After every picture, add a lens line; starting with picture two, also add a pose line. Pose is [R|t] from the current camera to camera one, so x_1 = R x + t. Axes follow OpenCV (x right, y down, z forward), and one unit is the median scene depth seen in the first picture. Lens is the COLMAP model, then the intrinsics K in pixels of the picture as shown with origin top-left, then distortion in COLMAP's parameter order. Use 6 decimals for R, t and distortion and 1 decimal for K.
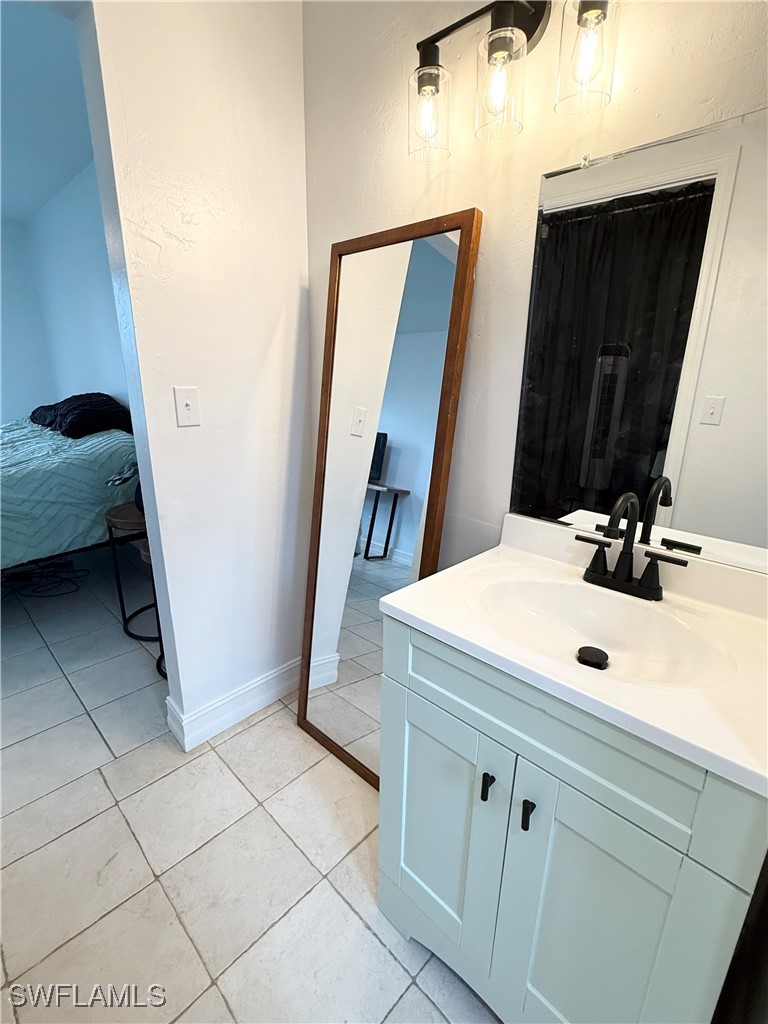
lens RADIAL K [[457.9, 0, 381.8], [0, 457.9, 515.0], [0, 0, 1]] dist [0.004219, 0.000195]
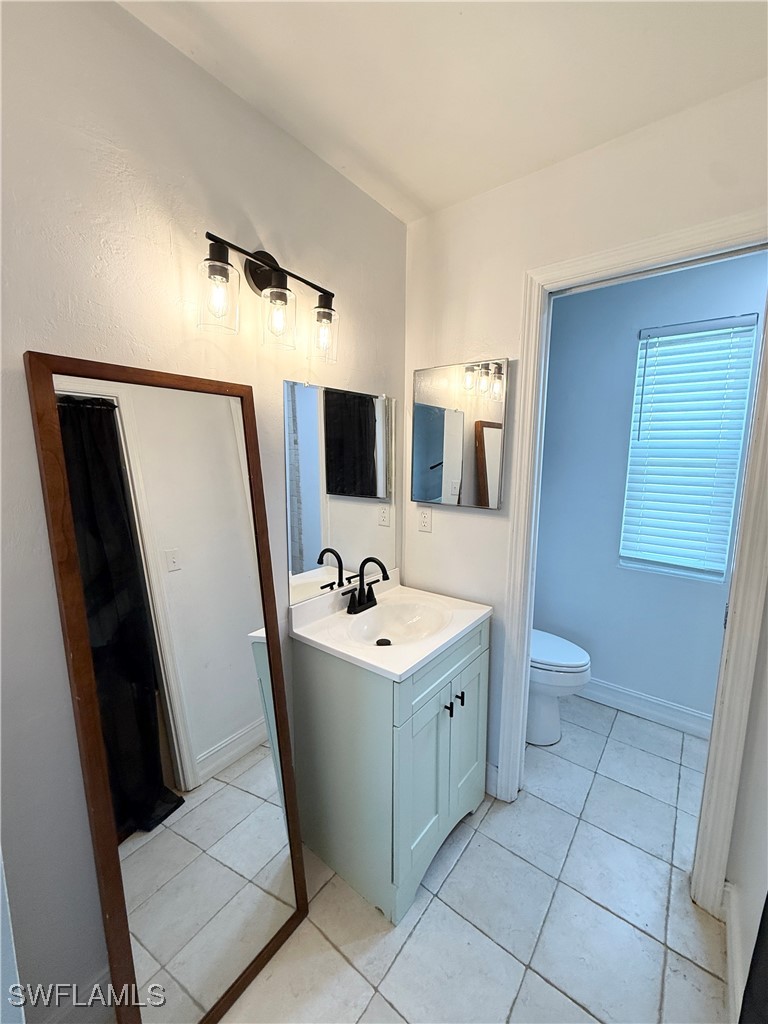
lens RADIAL K [[406.2, 0, 383.2], [0, 406.2, 513.3], [0, 0, 1]] dist [-0.000730, -0.000461]
pose [[-0.098021, -0.161876, 0.981931, -0.894964], [0.278149, 0.942904, 0.183208, -0.412008], [-0.955524, 0.291081, -0.047399, 0.750641]]
